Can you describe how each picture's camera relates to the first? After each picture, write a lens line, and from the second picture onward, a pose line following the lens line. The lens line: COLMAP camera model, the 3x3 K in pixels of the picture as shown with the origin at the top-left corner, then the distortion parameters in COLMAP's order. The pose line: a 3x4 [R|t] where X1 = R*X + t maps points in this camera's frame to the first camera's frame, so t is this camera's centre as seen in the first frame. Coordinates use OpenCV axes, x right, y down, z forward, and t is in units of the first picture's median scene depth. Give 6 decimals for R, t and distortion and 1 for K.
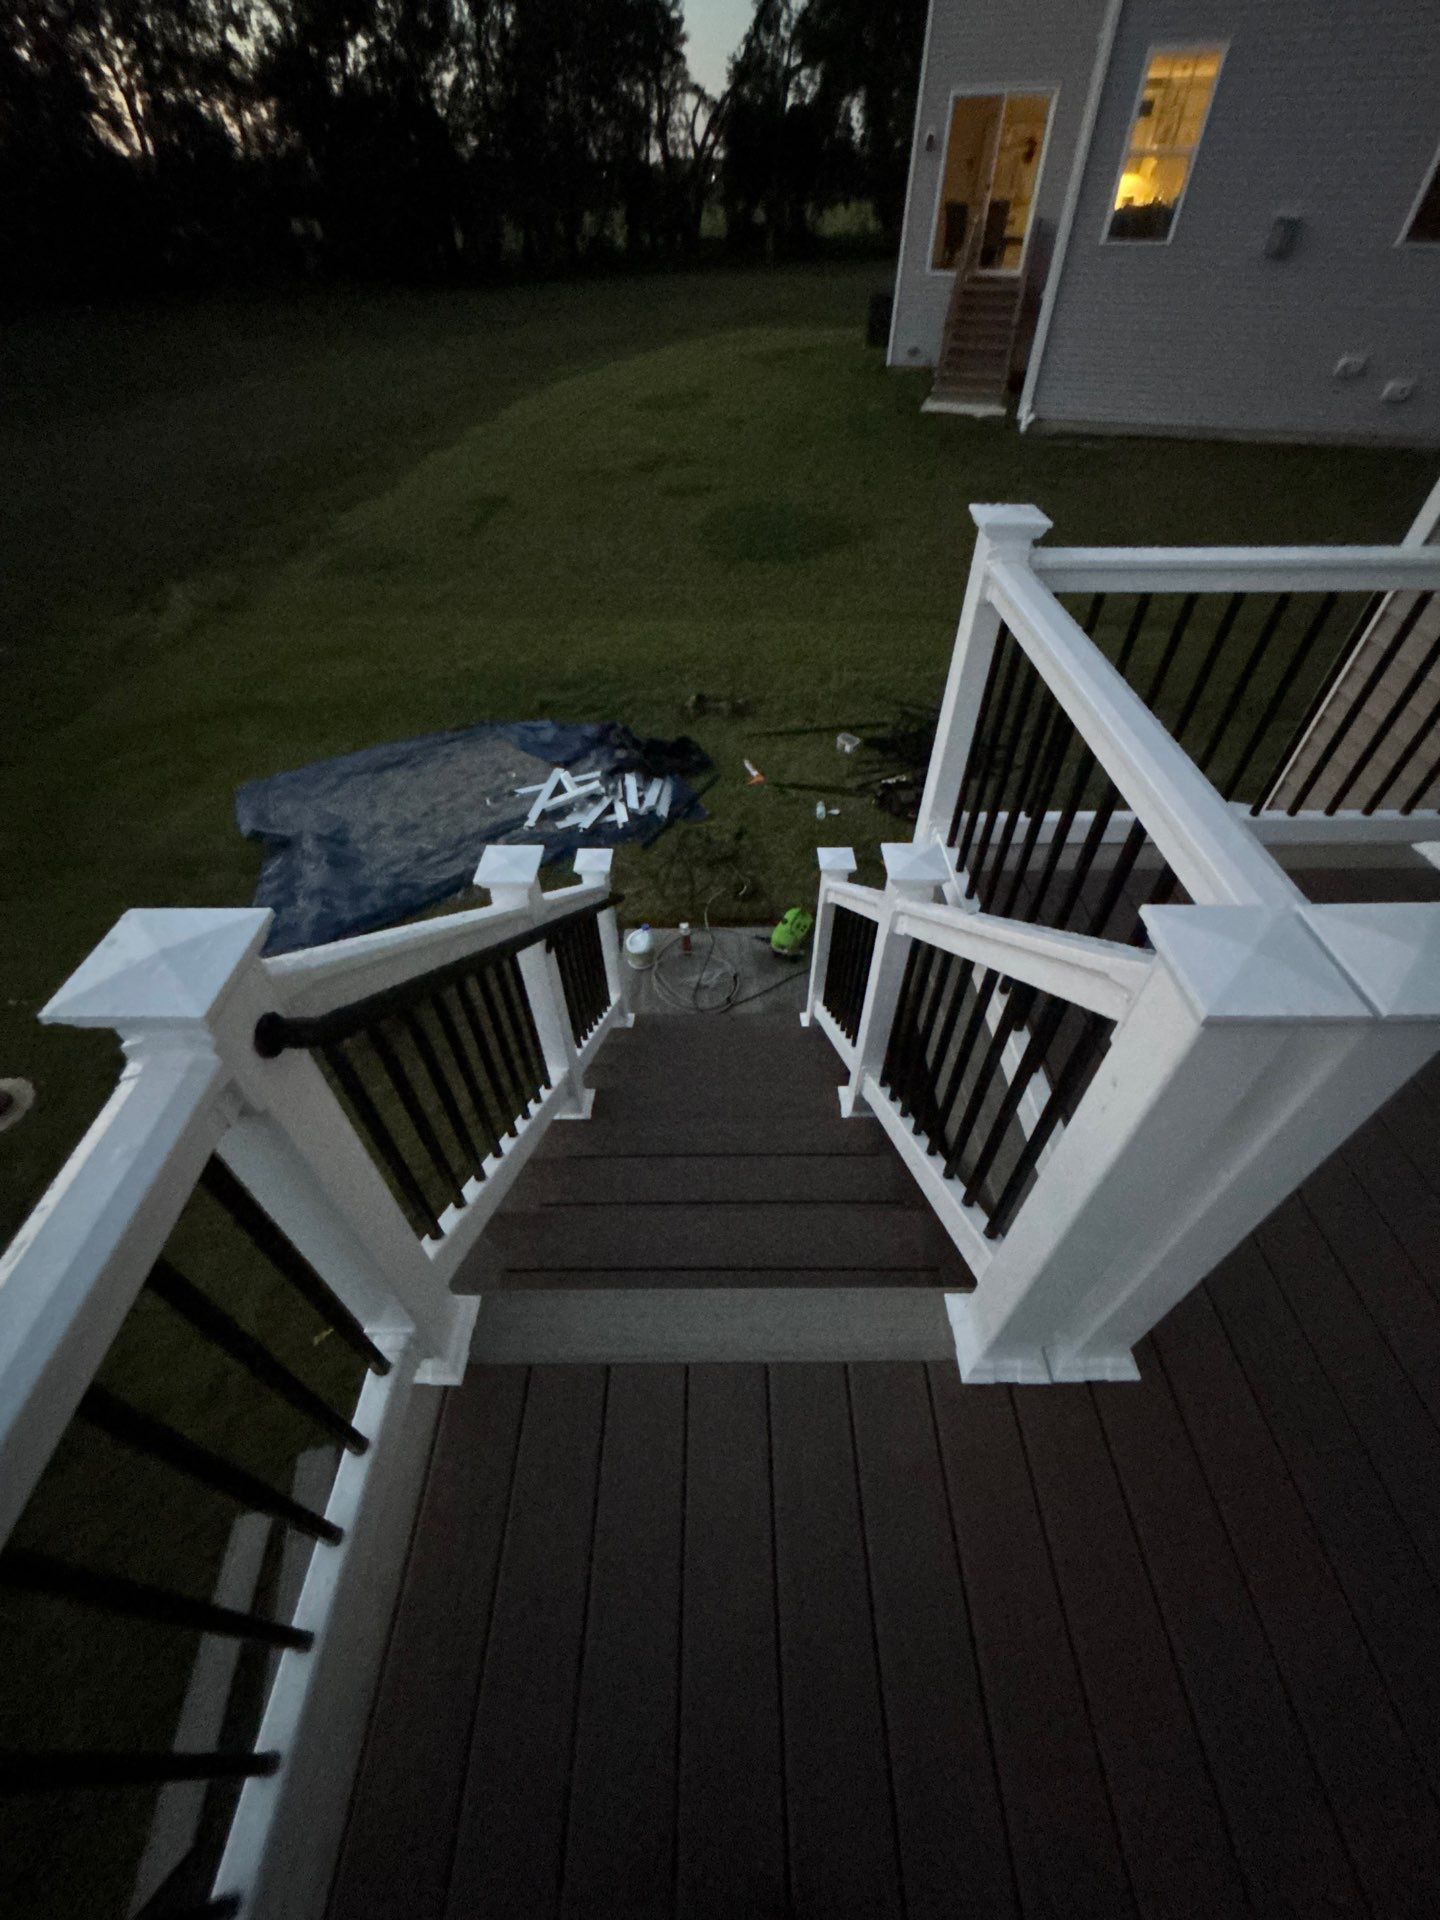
lens RADIAL K [[772.0, 0, 715.7], [0, 772.0, 962.0], [0, 0, 1]] dist [-0.002854, 0.001695]
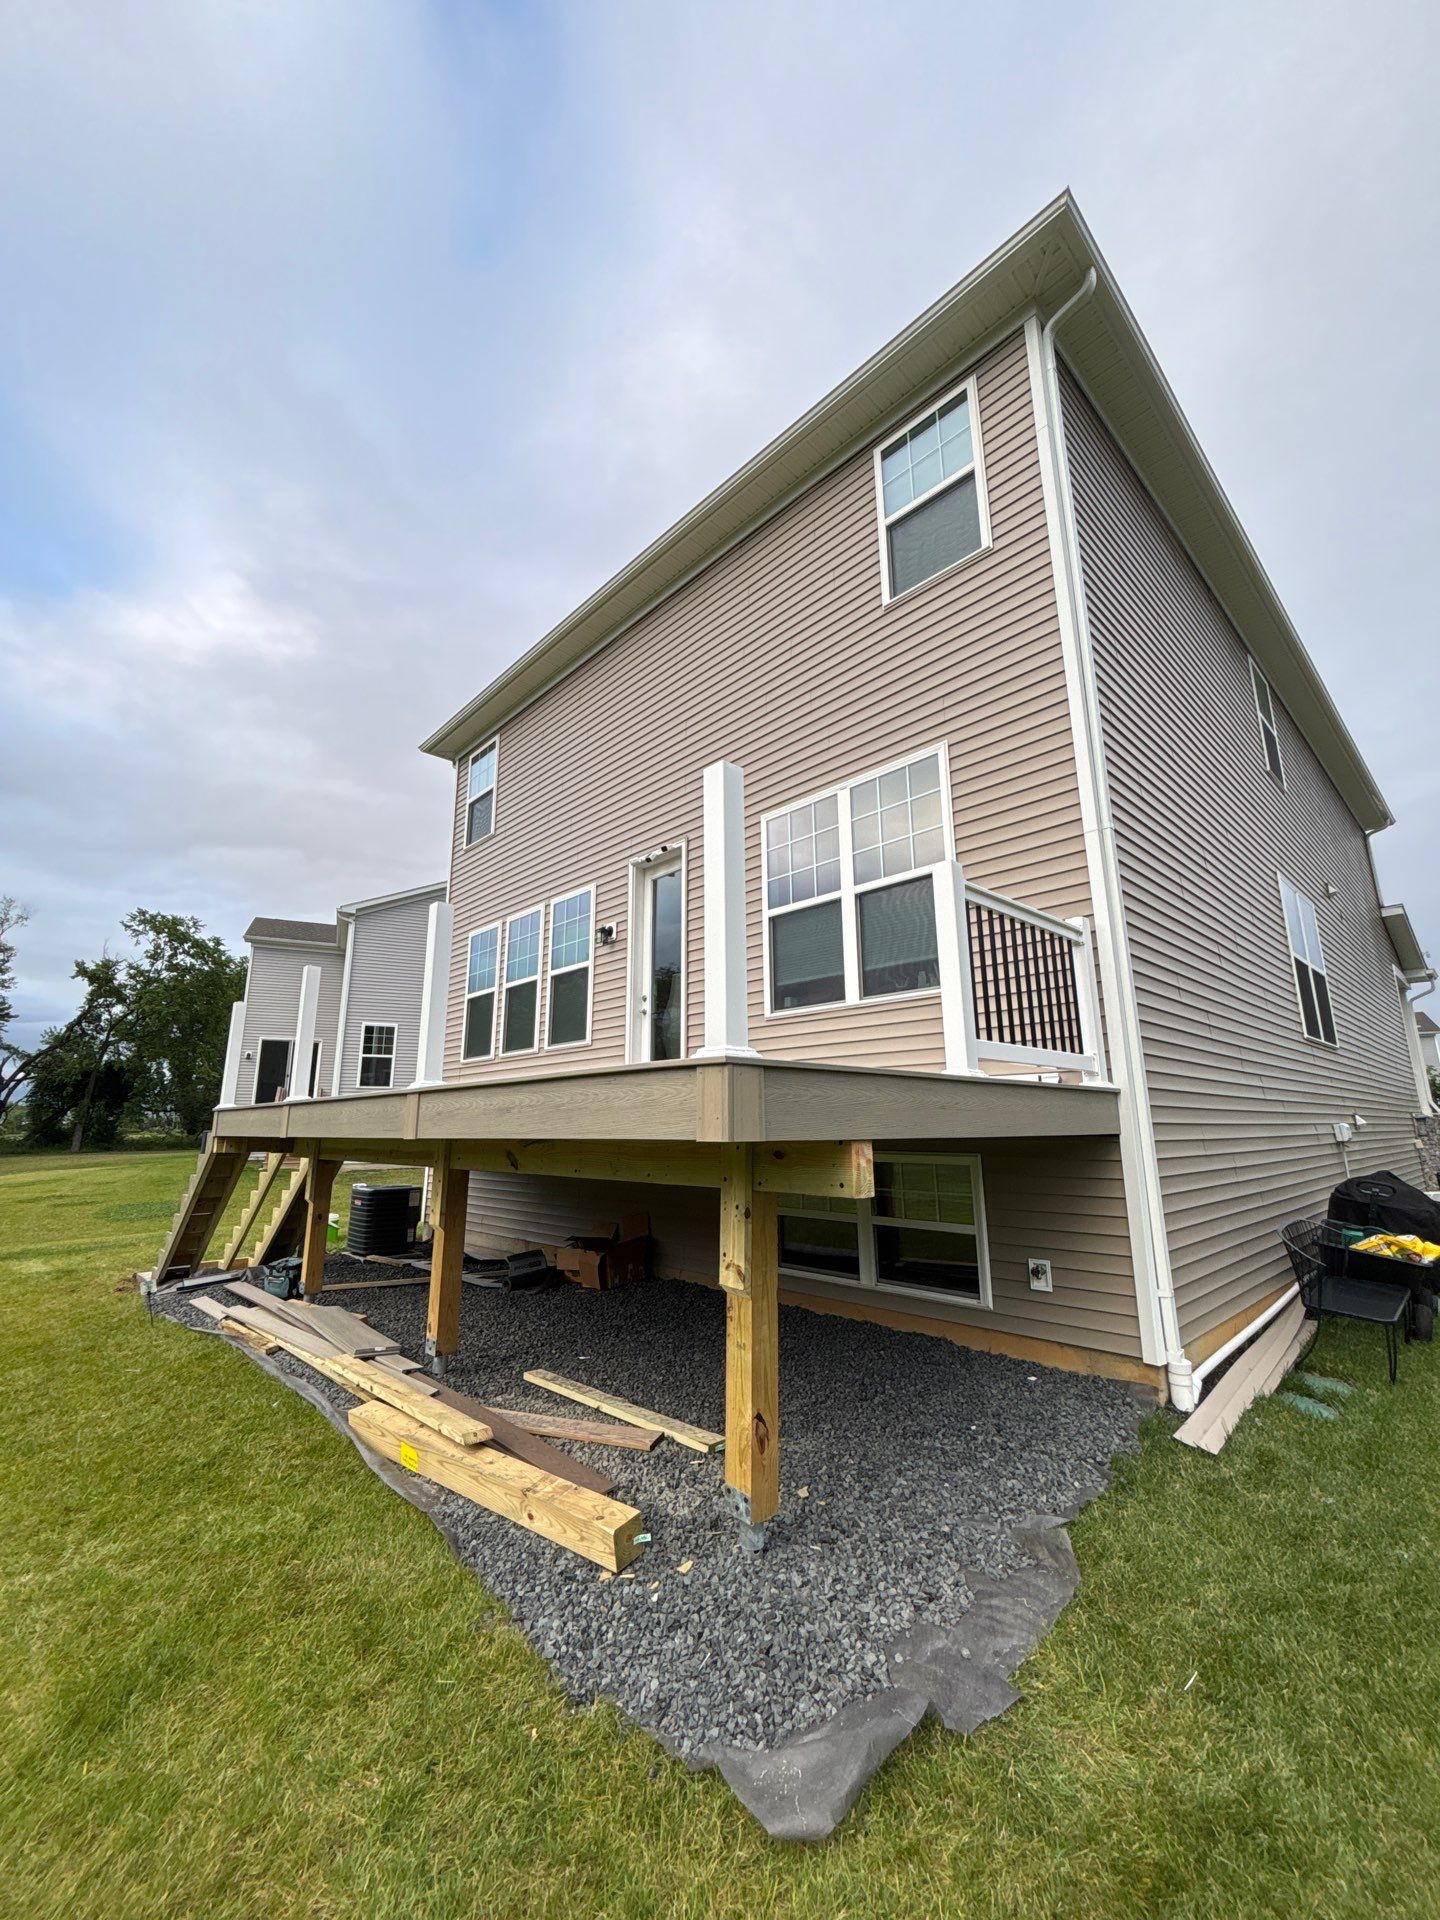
lens RADIAL K [[772.0, 0, 709.0], [0, 772.0, 947.2], [0, 0, 1]] dist [-0.002854, 0.001695]
pose [[0.732906, 0.165217, 0.659963, -0.053733], [0.477054, 0.566806, -0.671677, 0.159758], [-0.485044, 0.807114, 0.336598, -0.099005]]
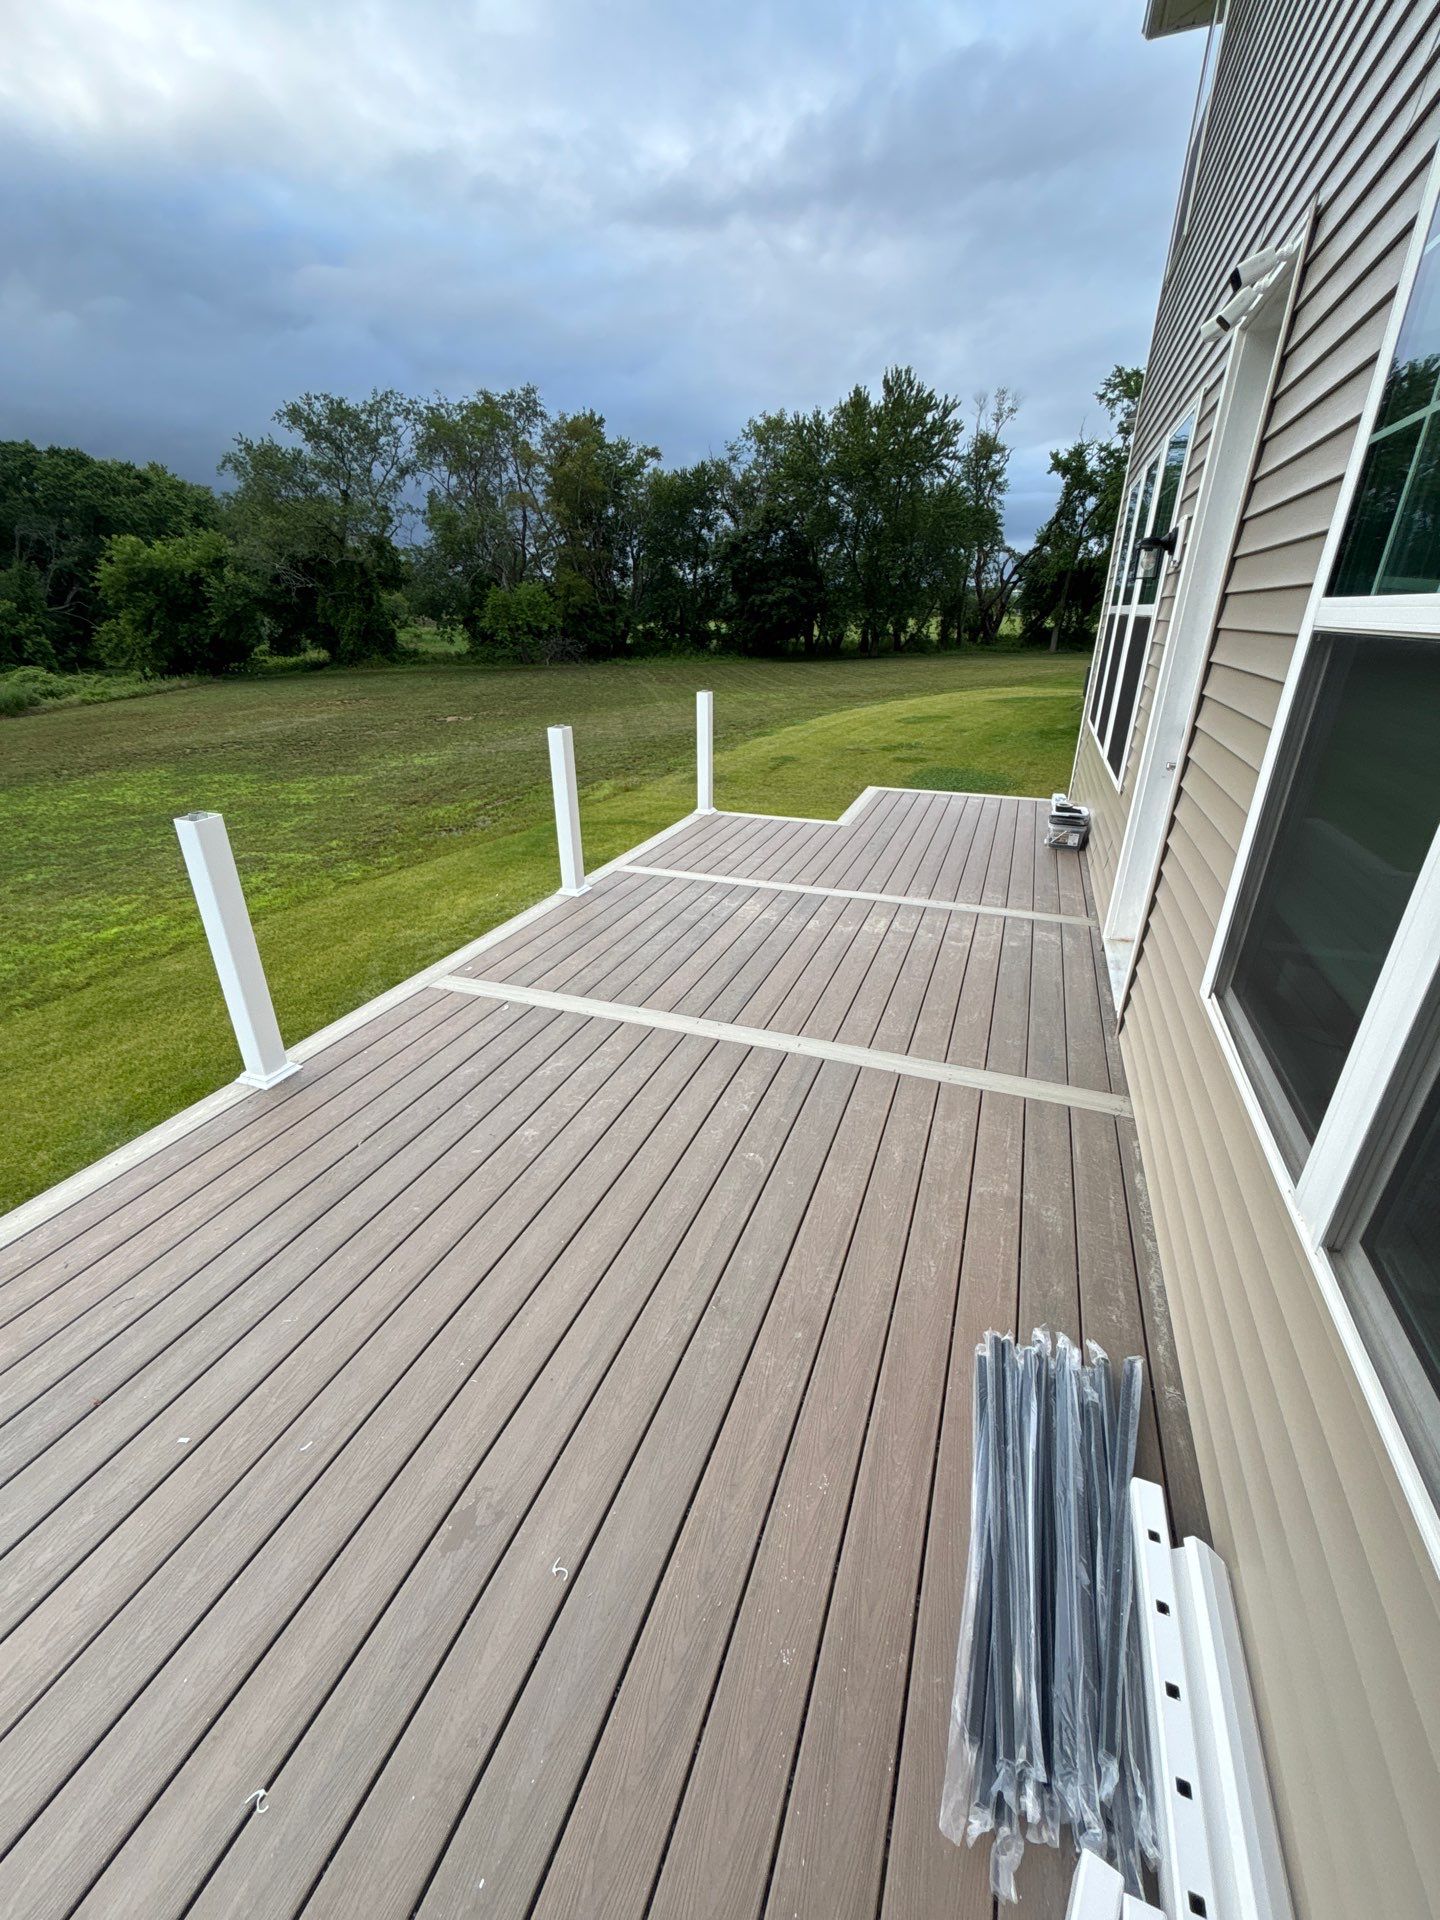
lens RADIAL K [[772.0, 0, 717.0], [0, 772.0, 946.9], [0, 0, 1]] dist [-0.002854, 0.001695]
pose [[0.934324, 0.148358, -0.324081, 0.044991], [-0.255416, 0.912875, -0.318468, 0.090518], [0.248598, 0.380328, 0.890814, -0.092102]]
